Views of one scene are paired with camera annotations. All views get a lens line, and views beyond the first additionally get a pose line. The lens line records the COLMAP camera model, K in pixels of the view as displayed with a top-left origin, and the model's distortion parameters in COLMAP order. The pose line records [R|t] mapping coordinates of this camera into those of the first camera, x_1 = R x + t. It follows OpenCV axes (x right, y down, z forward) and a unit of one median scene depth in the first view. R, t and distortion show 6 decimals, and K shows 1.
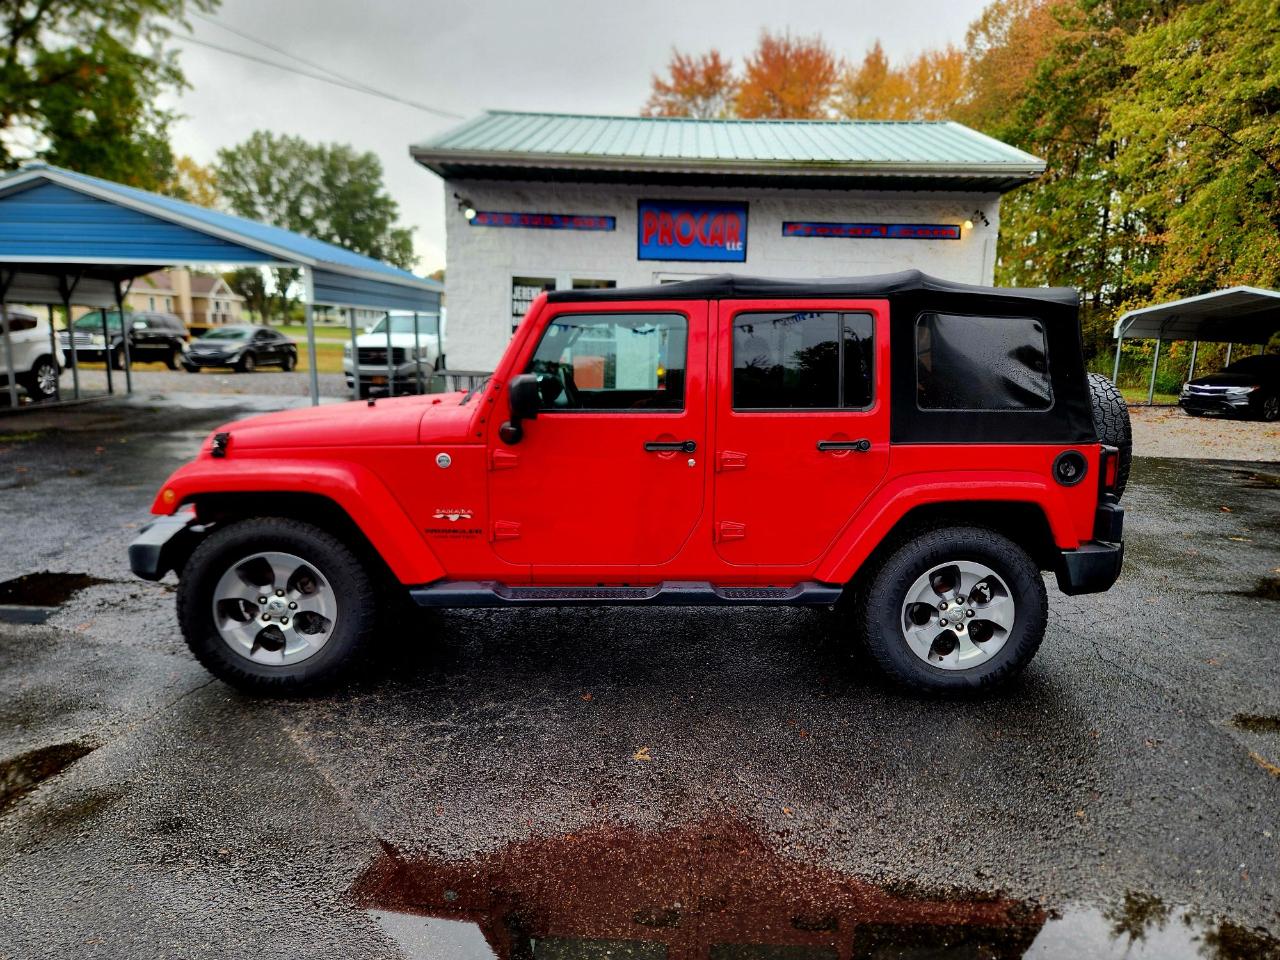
lens RADIAL K [[879.5, 0, 669.9], [0, 879.5, 521.8], [0, 0, 1]] dist [0.004229, 0.003739]
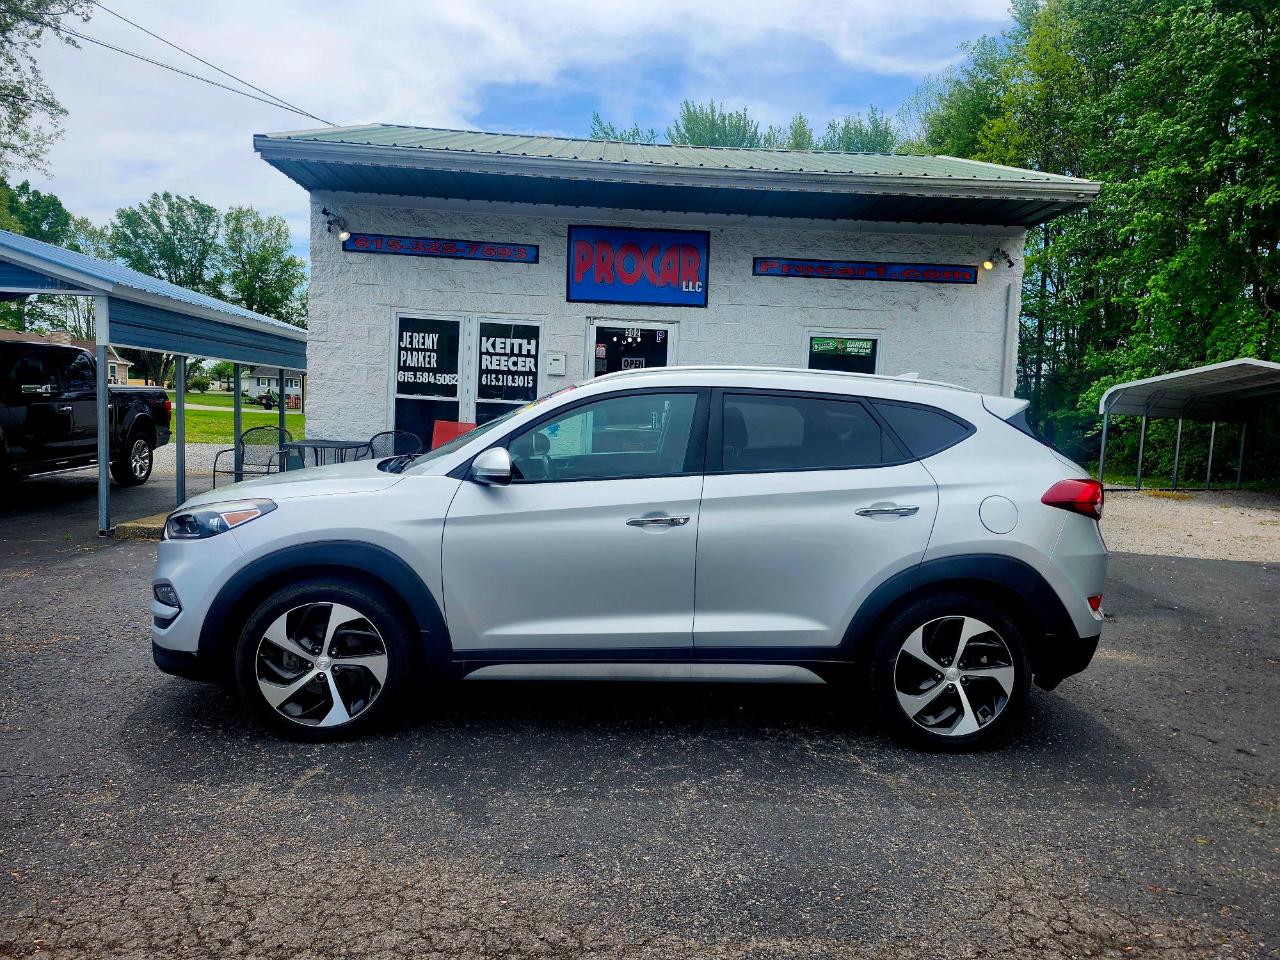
lens RADIAL K [[849.2, 0, 644.0], [0, 849.2, 496.5], [0, 0, 1]] dist [0.022209, -0.005755]
pose [[0.997874, 0.006355, 0.064869, -0.016403], [0.000843, 0.993893, -0.110342, -0.046501], [-0.065174, 0.110162, 0.991774, 0.279707]]
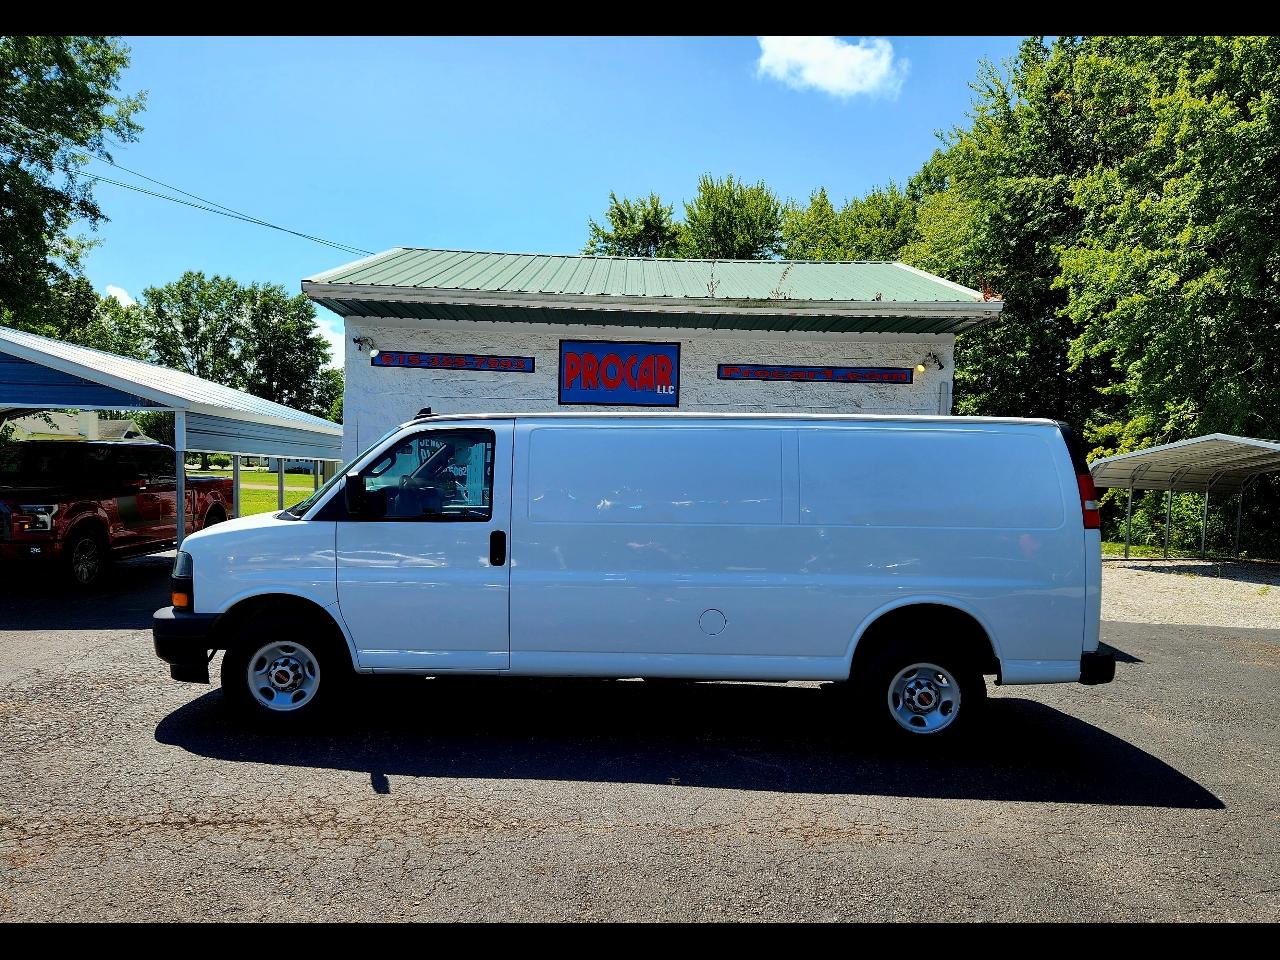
lens RADIAL K [[915.8, 0, 641.9], [0, 915.8, 559.4], [0, 0, 1]] dist [0.027142, 0.000497]
pose [[0.999728, 0.000310, 0.023334, 0.026924], [0.002517, 0.992647, -0.121022, -0.024441], [-0.023200, 0.121048, 0.992376, 0.080737]]
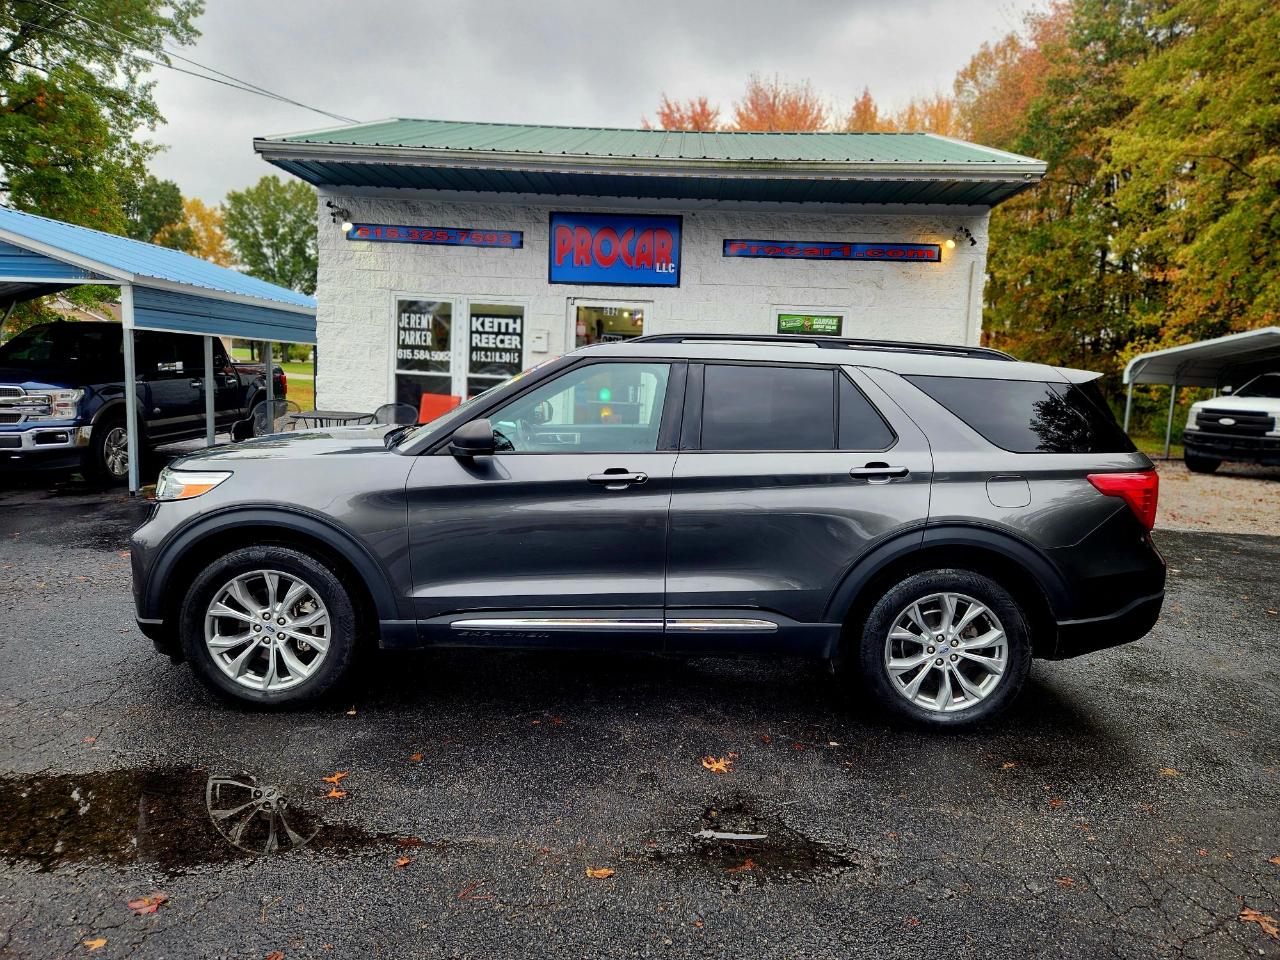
lens RADIAL K [[826.9, 0, 668.4], [0, 826.9, 477.0], [0, 0, 1]] dist [0.022740, 0.000096]
pose [[0.999714, 0.013409, -0.019820, 0.094040], [-0.015107, 0.995989, -0.088191, -0.048795], [0.018558, 0.088465, 0.995906, 0.241826]]
